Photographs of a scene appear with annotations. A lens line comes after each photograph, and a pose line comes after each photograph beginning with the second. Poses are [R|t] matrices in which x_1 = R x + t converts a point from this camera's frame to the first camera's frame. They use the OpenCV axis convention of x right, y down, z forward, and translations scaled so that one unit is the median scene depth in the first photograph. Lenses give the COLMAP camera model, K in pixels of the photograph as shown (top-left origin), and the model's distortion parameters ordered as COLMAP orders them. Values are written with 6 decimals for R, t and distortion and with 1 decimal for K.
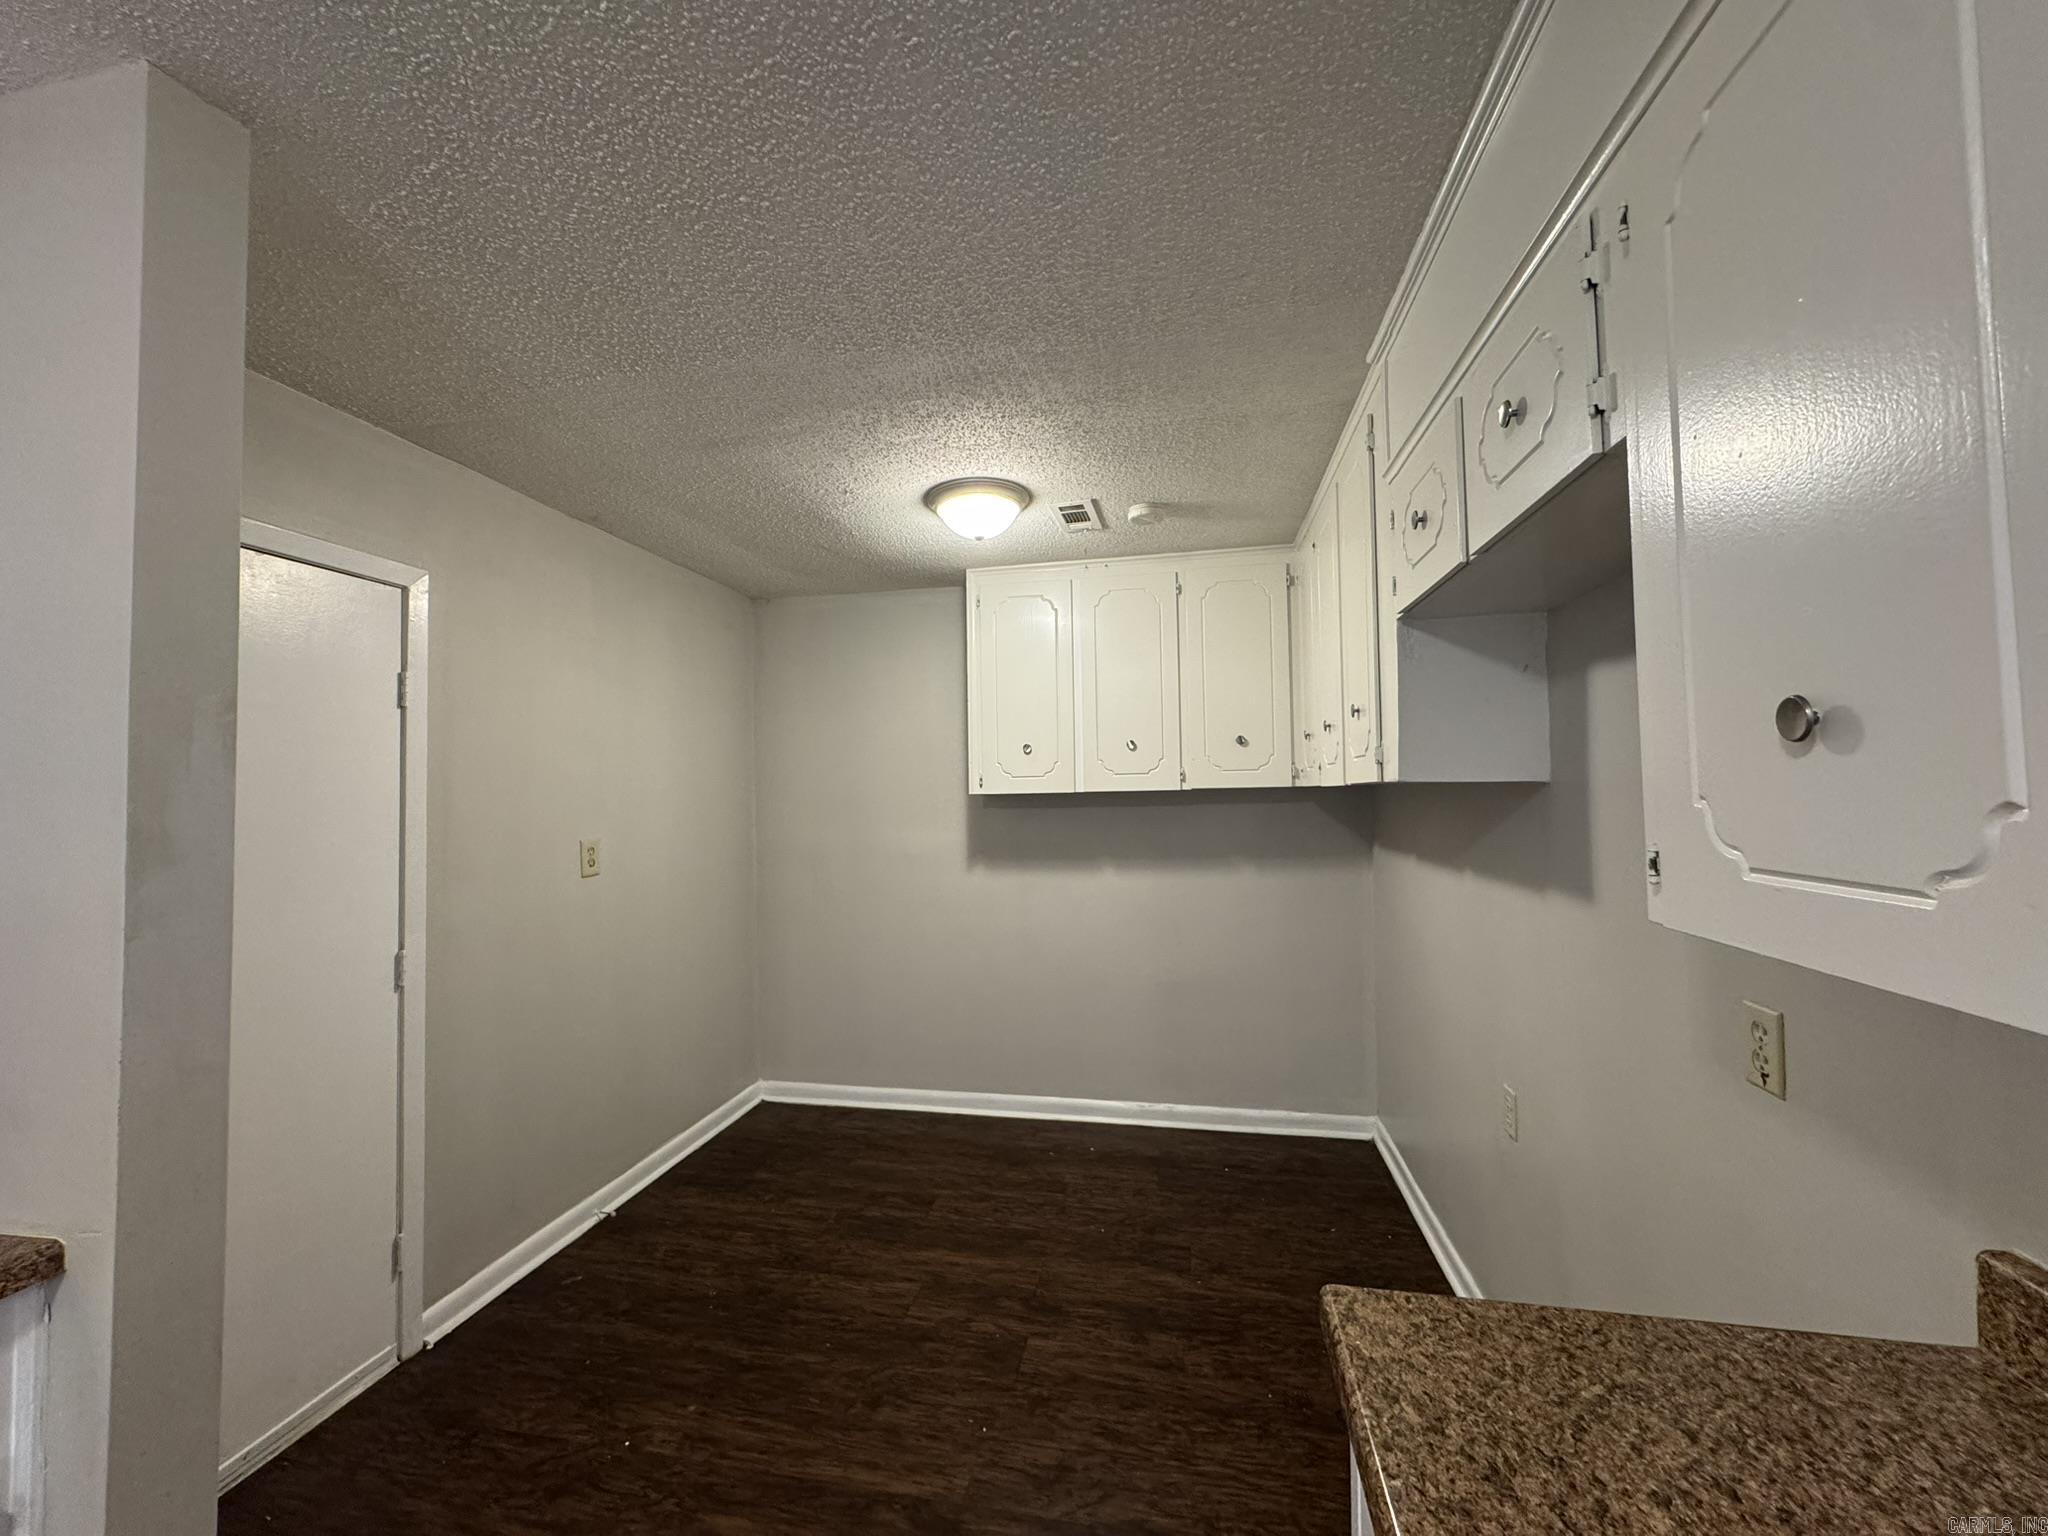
lens RADIAL K [[813.5, 0, 1024.5], [0, 813.5, 767.6], [0, 0, 1]] dist [-0.002471, 0.000621]
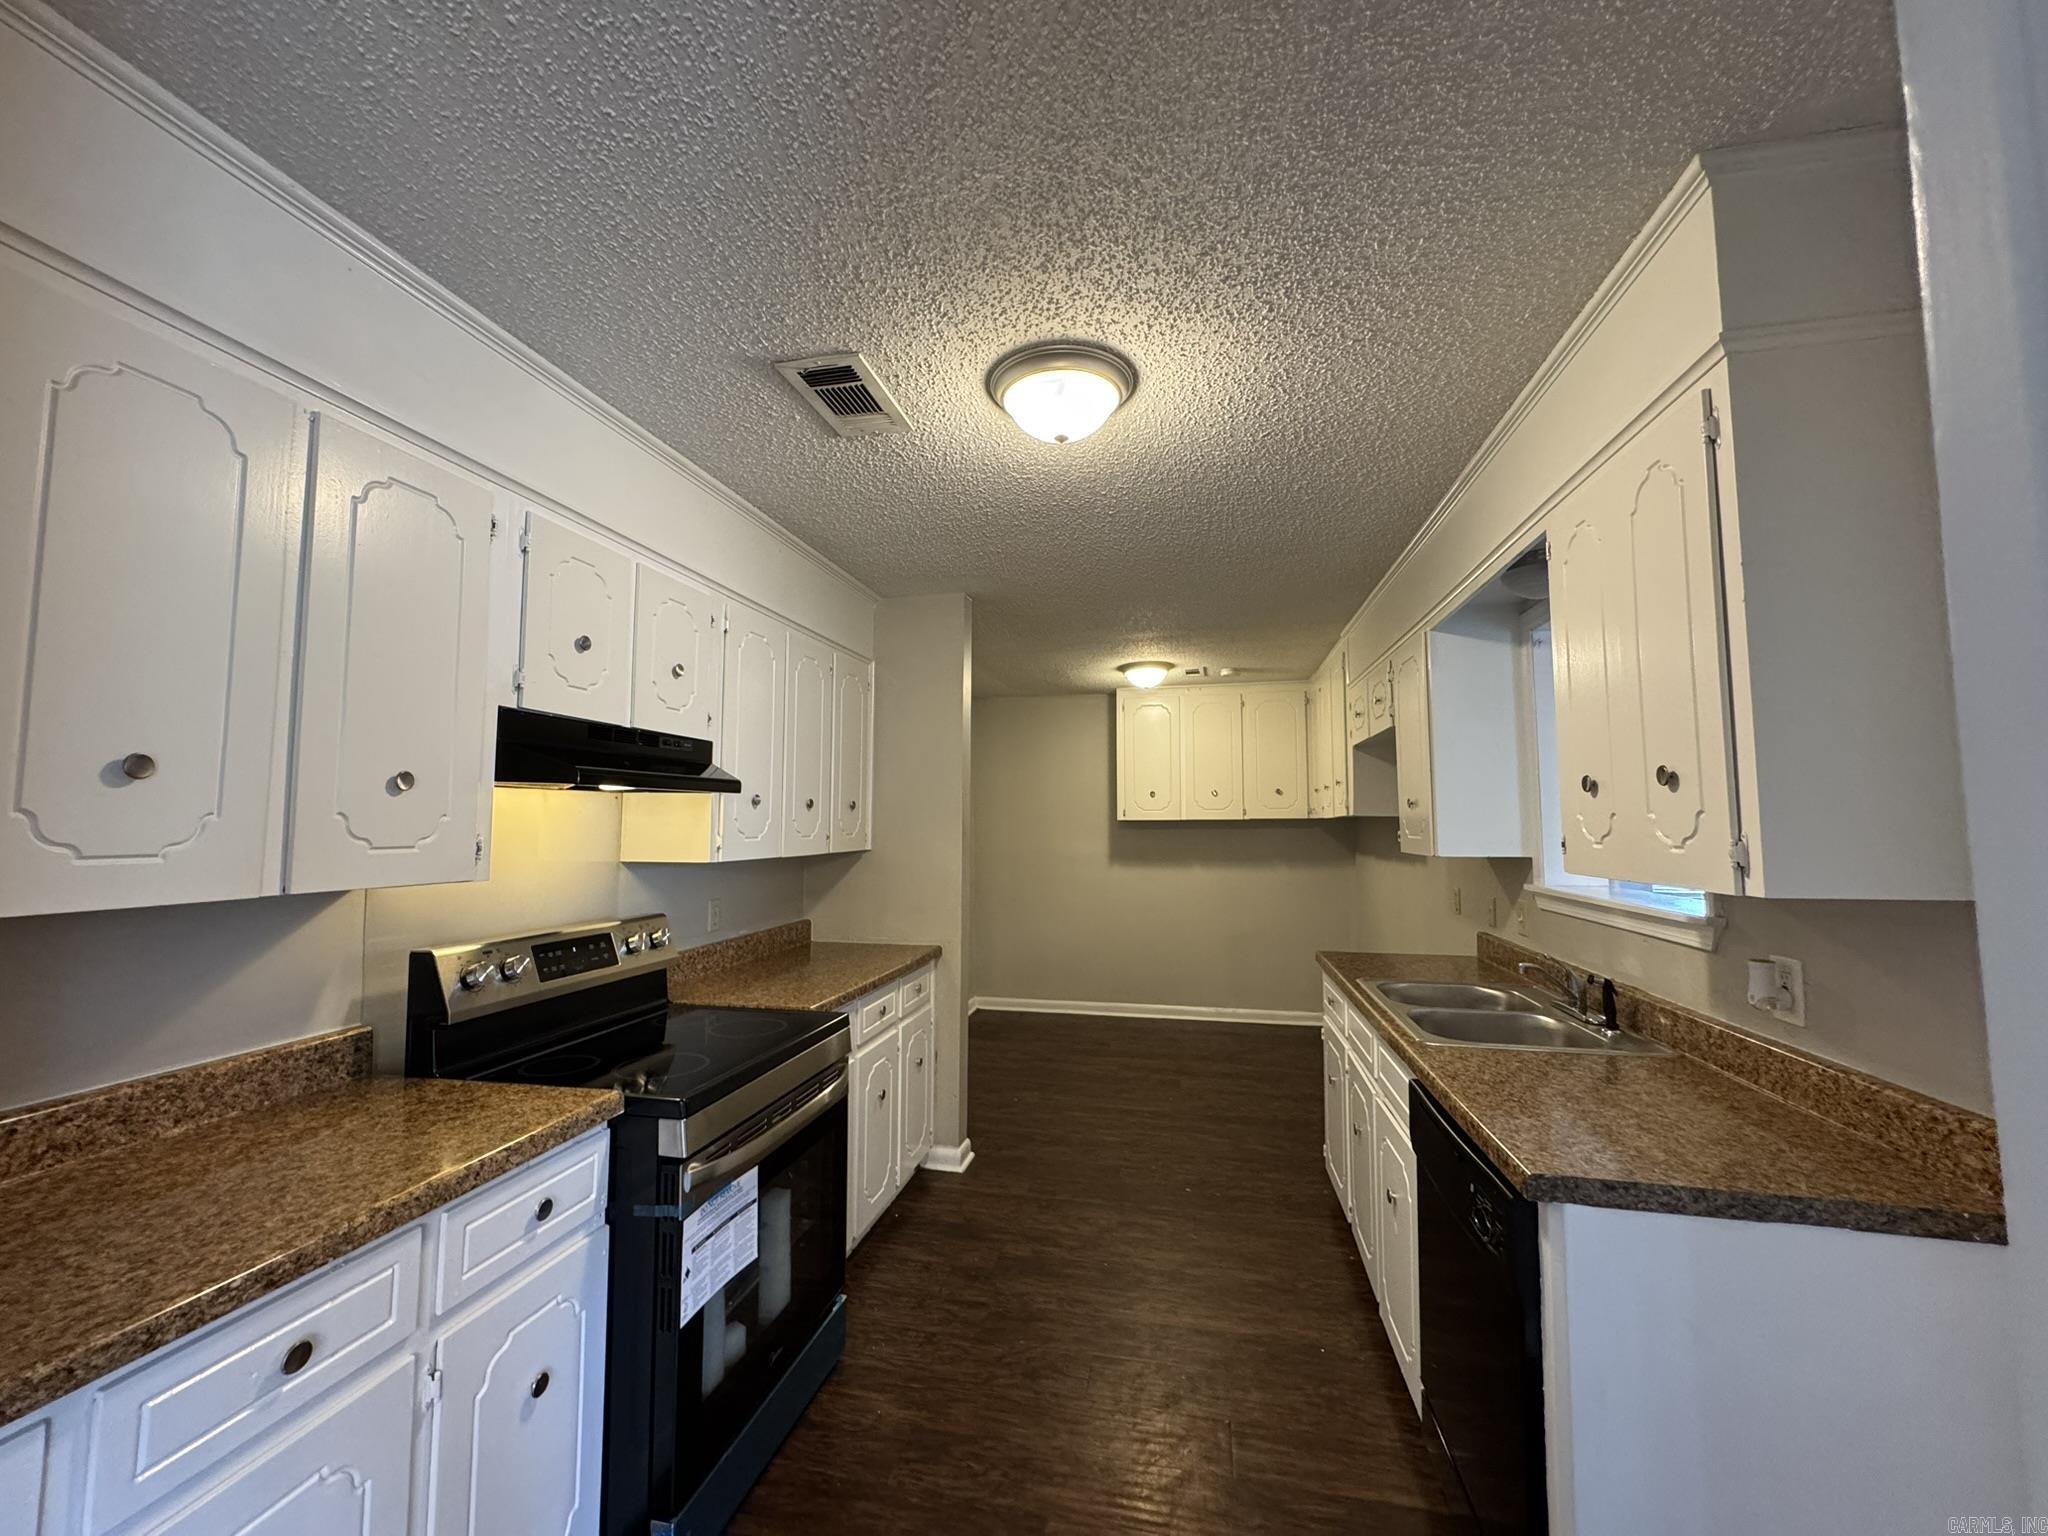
lens RADIAL K [[813.5, 0, 1022.2], [0, 813.5, 763.6], [0, 0, 1]] dist [-0.002471, 0.000621]
pose [[0.999705, 0.013708, -0.020065, -0.249926], [-0.014537, 0.999021, -0.041782, -0.012196], [0.019473, 0.042061, 0.998925, -0.758231]]
